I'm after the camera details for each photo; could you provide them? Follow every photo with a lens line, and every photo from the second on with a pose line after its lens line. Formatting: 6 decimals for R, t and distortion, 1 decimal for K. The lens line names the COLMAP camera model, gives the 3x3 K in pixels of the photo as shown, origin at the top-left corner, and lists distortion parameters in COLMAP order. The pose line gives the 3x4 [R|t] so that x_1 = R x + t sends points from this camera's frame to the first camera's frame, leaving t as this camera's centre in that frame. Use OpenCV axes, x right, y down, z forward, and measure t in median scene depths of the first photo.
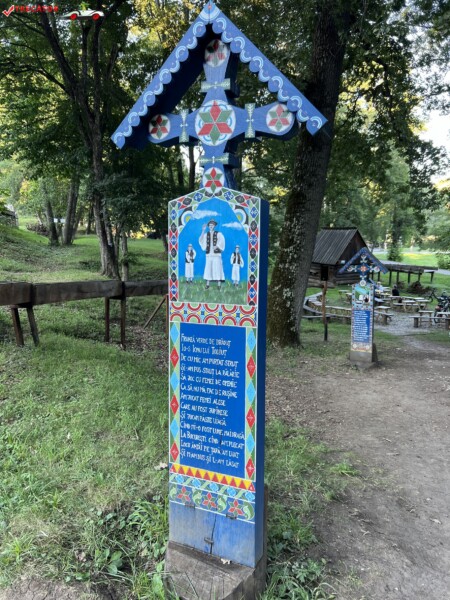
lens RADIAL K [[445.3, 0, 224.7], [0, 445.3, 301.9], [0, 0, 1]] dist [0.021102, -0.021343]
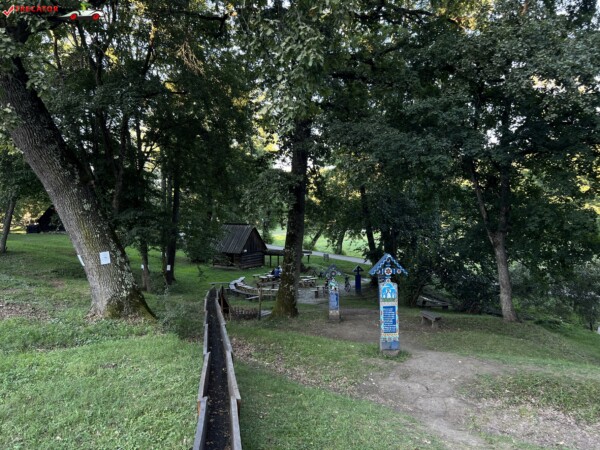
lens RADIAL K [[445.3, 0, 300.0], [0, 445.3, 223.4], [0, 0, 1]] dist [0.021102, -0.021343]
pose [[0.879195, -0.027060, 0.475694, -3.583761], [0.084269, 0.991478, -0.099349, -0.505548], [-0.468951, 0.127433, 0.873982, -3.440278]]
